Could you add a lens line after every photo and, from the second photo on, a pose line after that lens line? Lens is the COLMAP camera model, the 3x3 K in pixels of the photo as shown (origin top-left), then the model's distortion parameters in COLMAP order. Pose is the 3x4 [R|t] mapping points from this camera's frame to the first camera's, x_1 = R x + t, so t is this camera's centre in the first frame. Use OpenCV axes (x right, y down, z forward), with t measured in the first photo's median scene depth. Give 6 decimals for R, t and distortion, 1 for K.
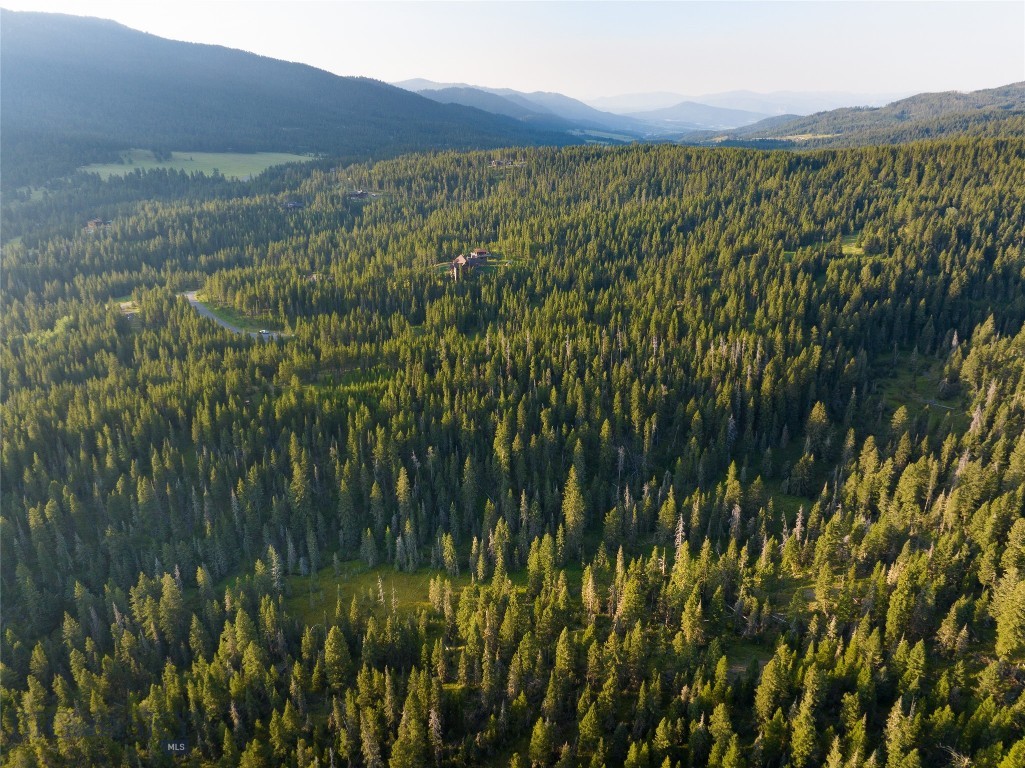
lens RADIAL K [[722.9, 0, 515.9], [0, 722.9, 383.5], [0, 0, 1]] dist [-0.062427, 0.039300]
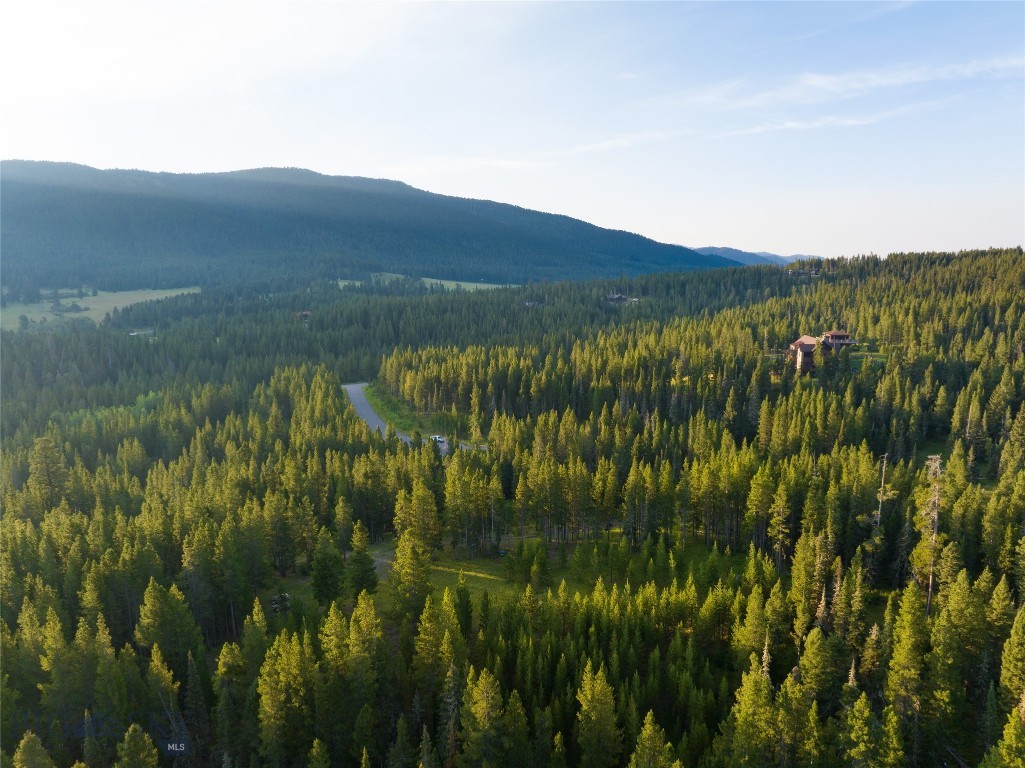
lens RADIAL K [[722.9, 0, 515.9], [0, 722.9, 383.5], [0, 0, 1]] dist [-0.062427, 0.039300]
pose [[0.944788, 0.041172, -0.325085, -0.102287], [-0.110813, 0.973770, -0.198728, -0.010226], [0.308375, 0.223780, 0.924569, 0.428229]]
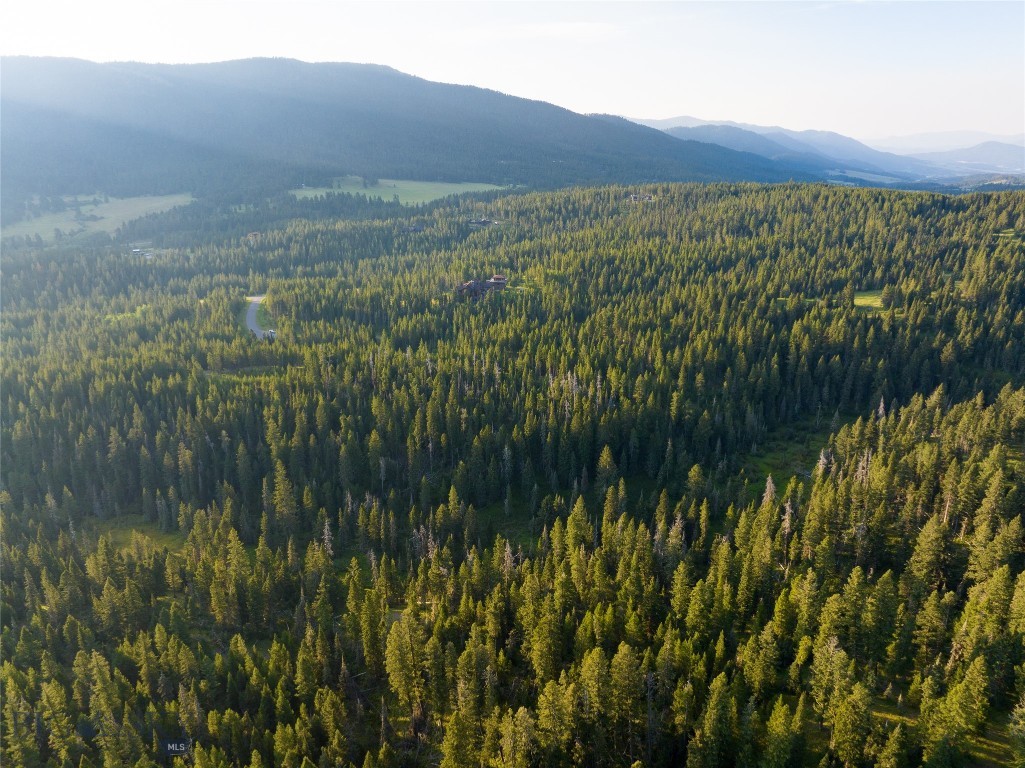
lens RADIAL K [[722.9, 0, 515.9], [0, 722.9, 383.5], [0, 0, 1]] dist [-0.062427, 0.039300]
pose [[0.936410, 0.112871, -0.332260, 0.337924], [-0.128103, 0.991465, -0.024224, -0.009448], [0.326690, 0.065247, 0.942877, 0.039315]]
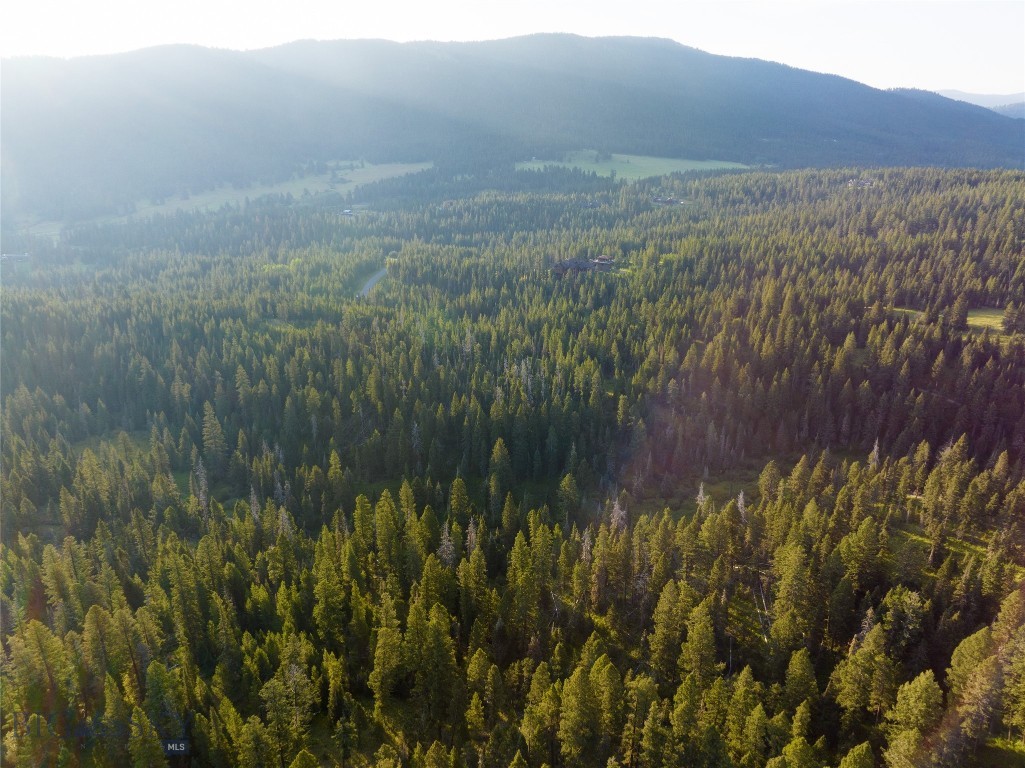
lens RADIAL K [[719.1, 0, 512.5], [0, 719.1, 384.0], [0, 0, 1]] dist [-0.046329, 0.001107]
pose [[0.725951, 0.242755, -0.643479, 0.541336], [-0.251066, 0.964604, 0.080657, -0.062606], [0.640282, 0.103003, 0.761202, 0.181074]]
